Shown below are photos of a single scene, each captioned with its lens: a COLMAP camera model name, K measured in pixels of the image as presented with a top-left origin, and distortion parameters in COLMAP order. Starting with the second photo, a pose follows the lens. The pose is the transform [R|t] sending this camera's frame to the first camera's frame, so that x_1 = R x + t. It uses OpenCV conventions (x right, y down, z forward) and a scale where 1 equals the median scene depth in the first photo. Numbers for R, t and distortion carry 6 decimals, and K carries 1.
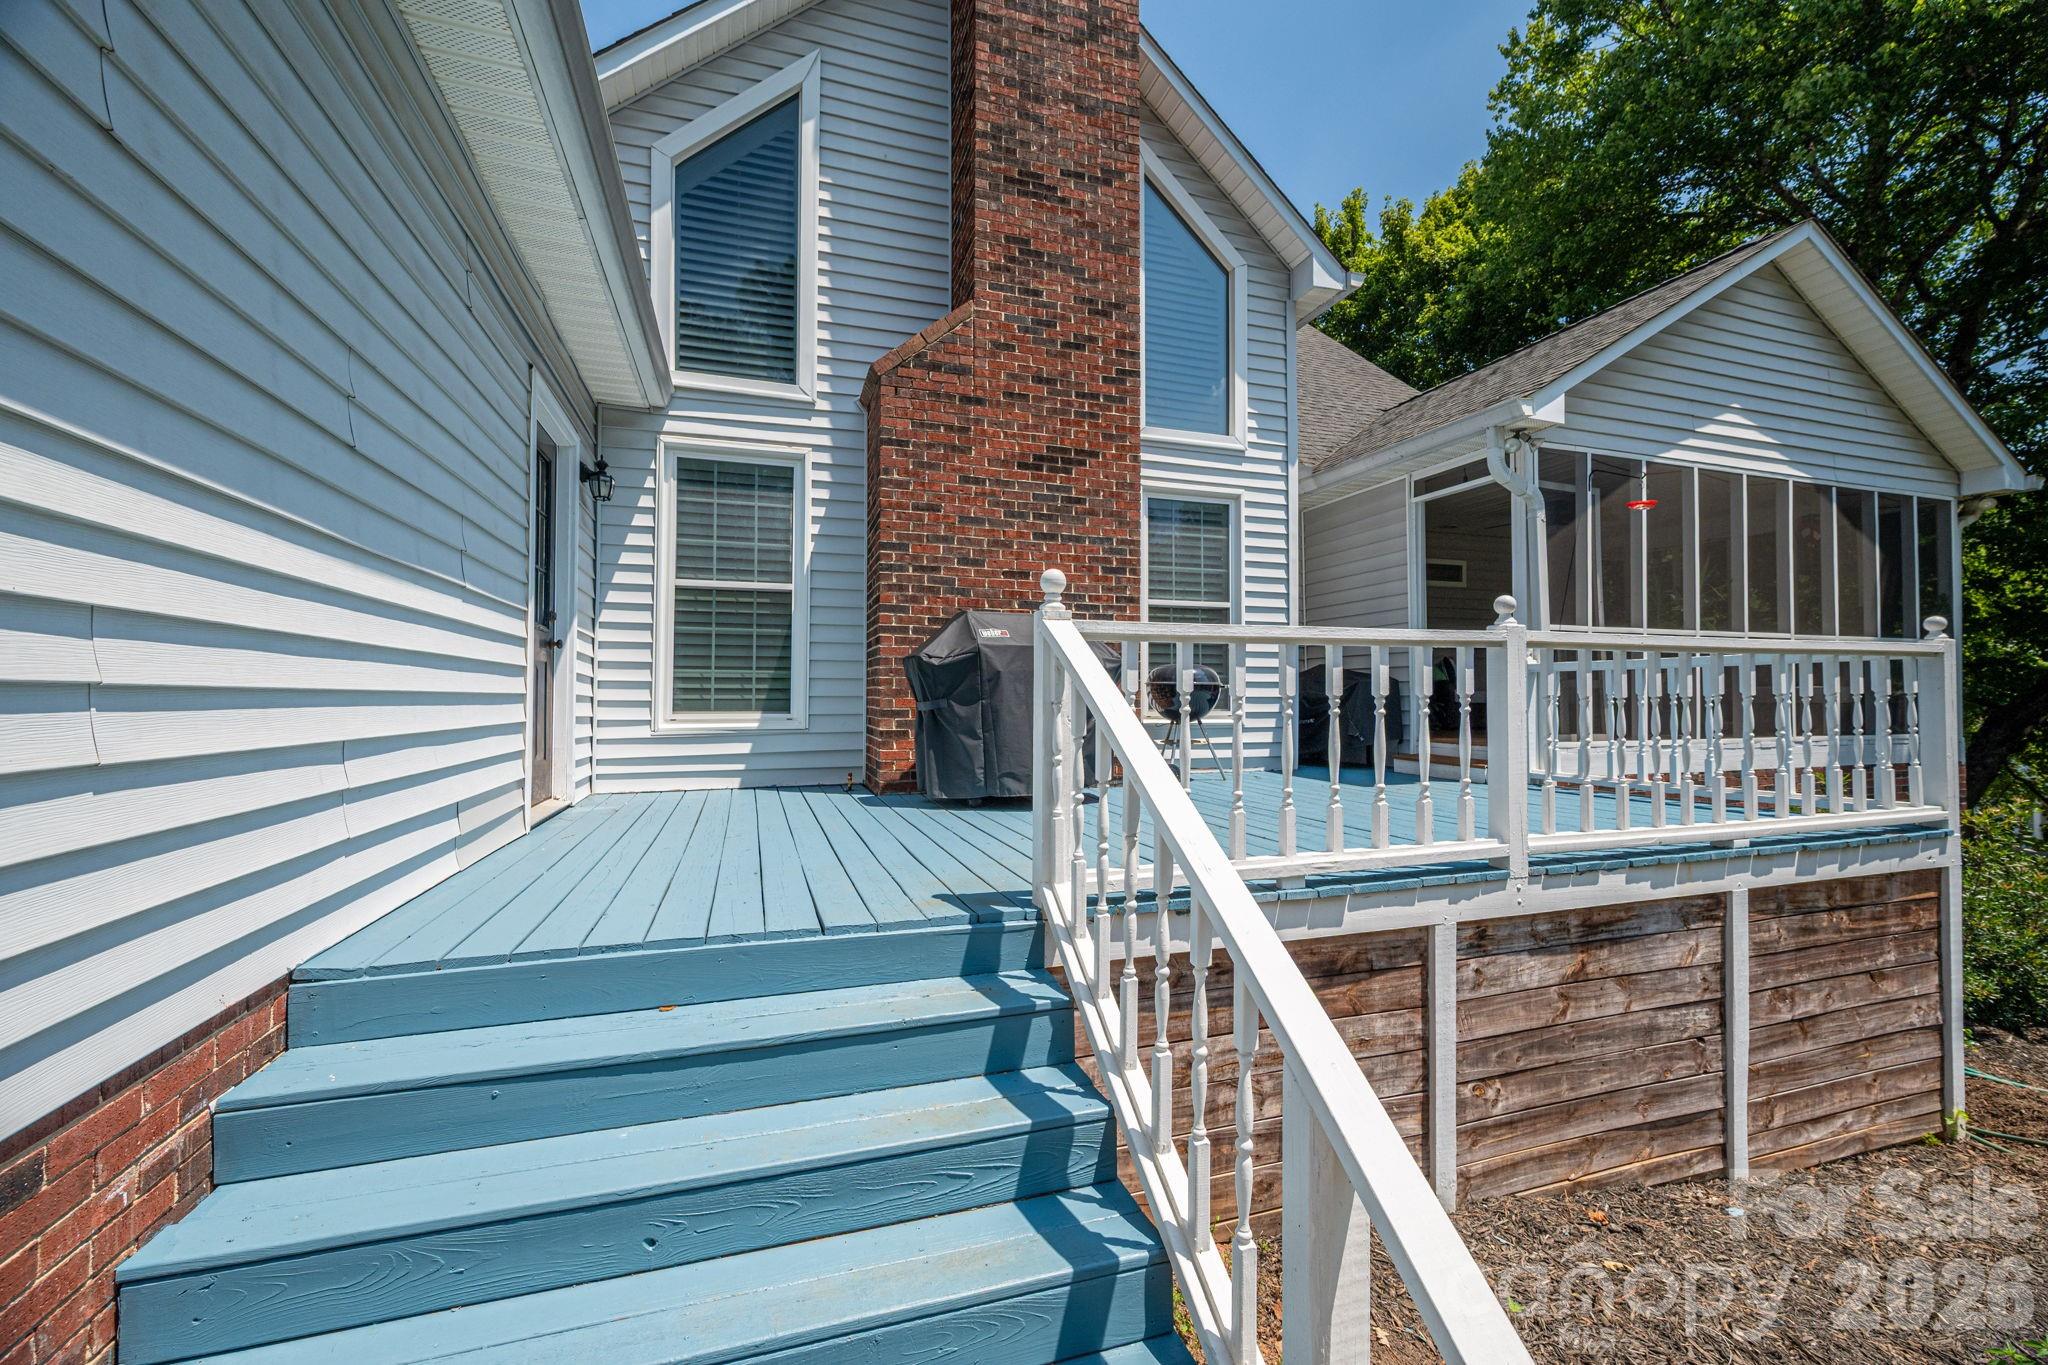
lens RADIAL K [[804.6, 0, 1017.8], [0, 804.6, 681.7], [0, 0, 1]] dist [0.008352, -0.005361]
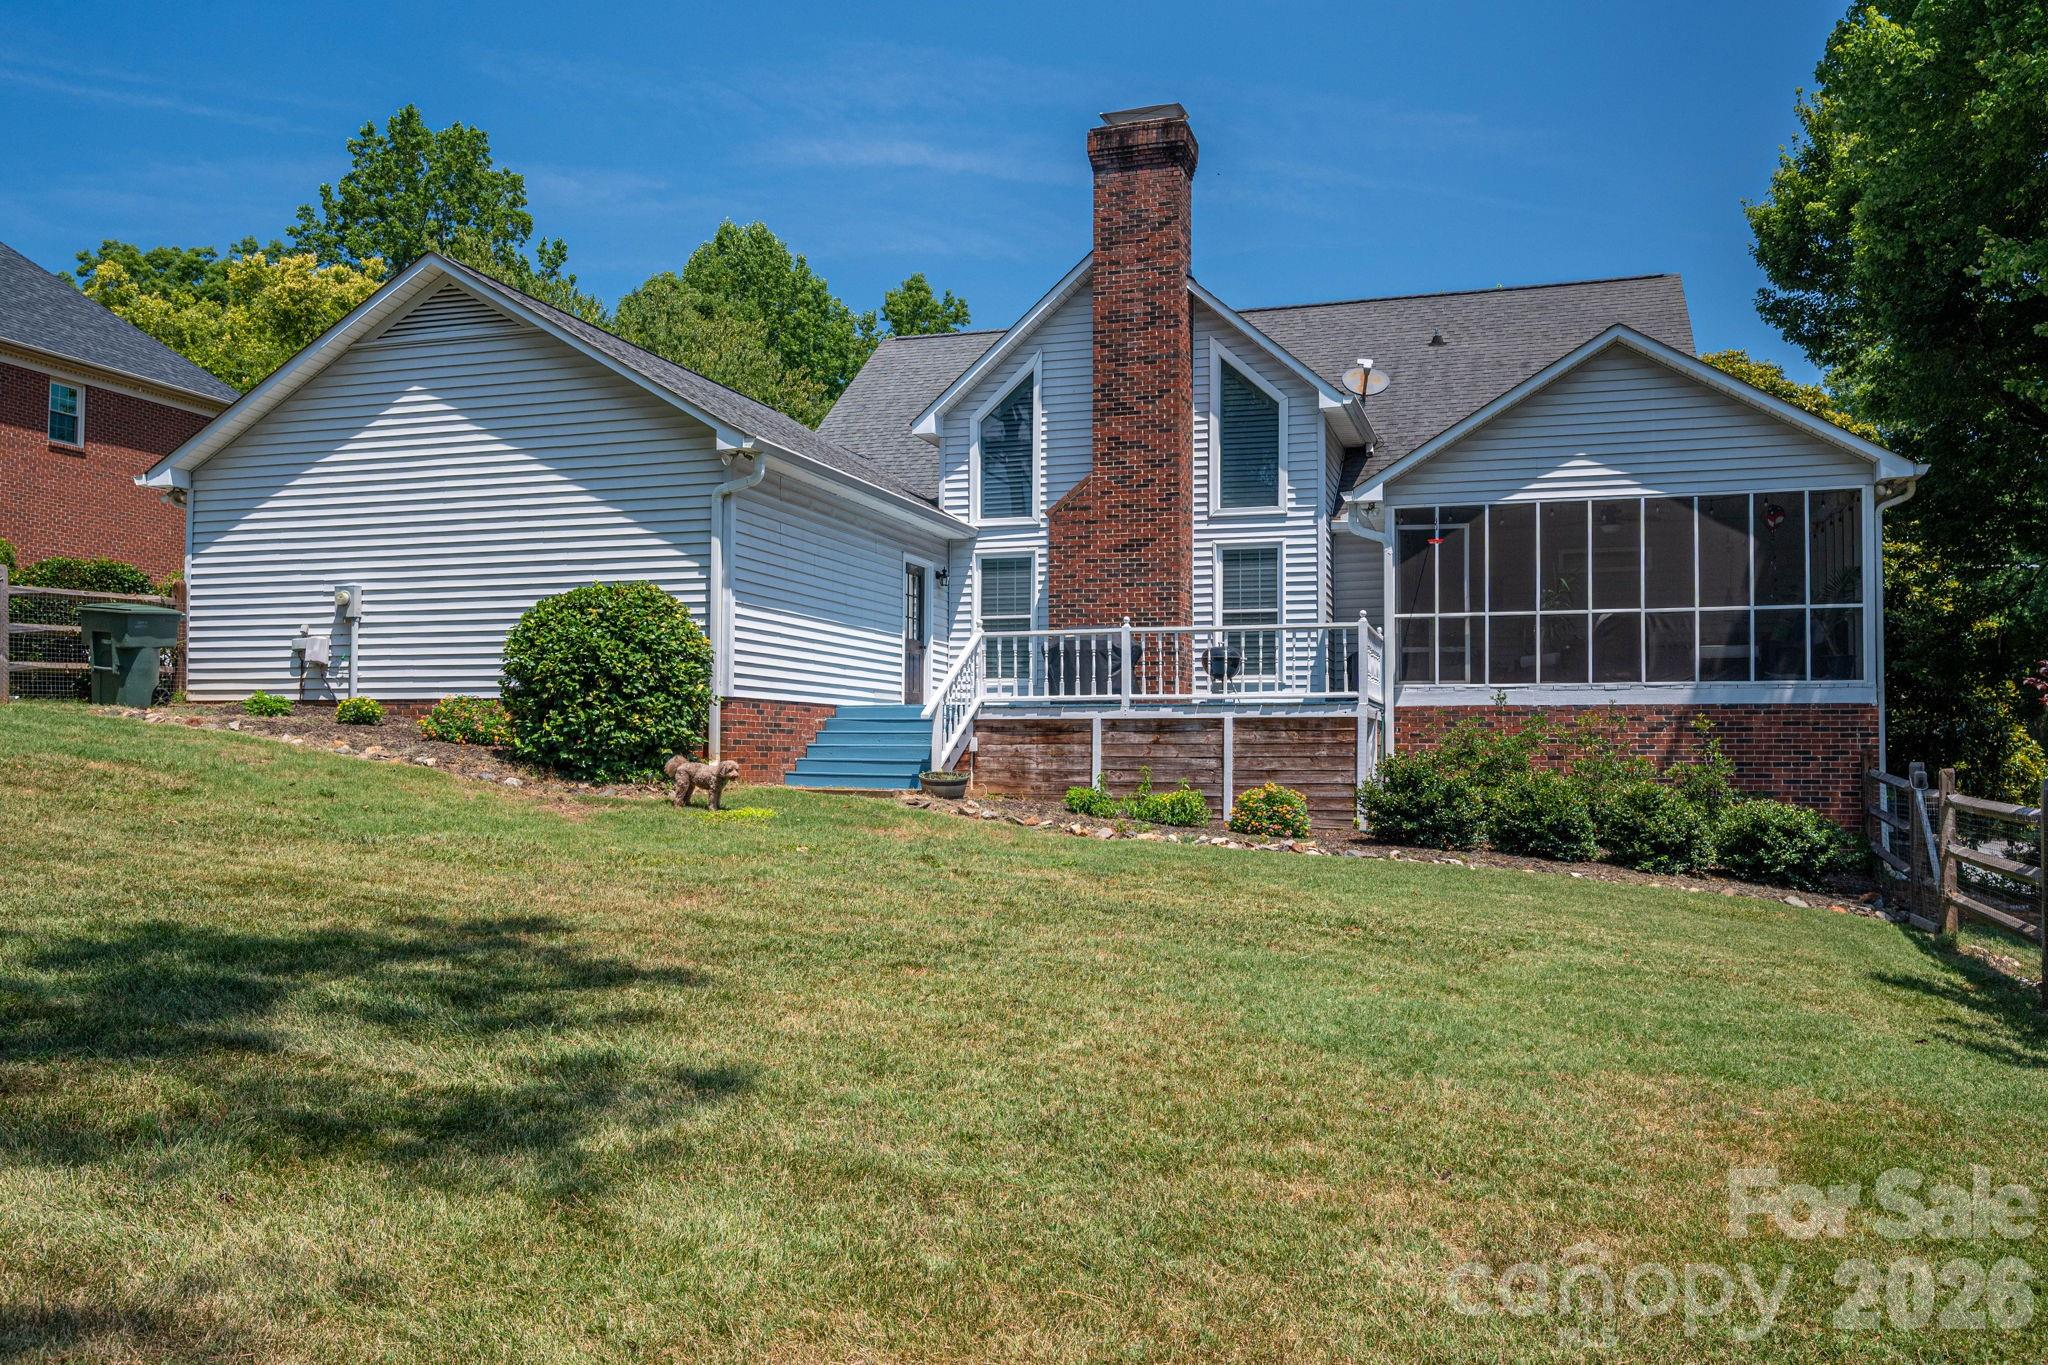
lens RADIAL K [[1533.4, 0, 1069.1], [0, 1533.4, 716.4], [0, 0, 1]] dist [-0.036601, -0.001298]
pose [[0.812446, -0.014156, -0.582864, 2.073462], [0.007021, 0.999870, -0.014497, 0.193466], [0.582994, 0.007685, 0.812440, -2.105840]]
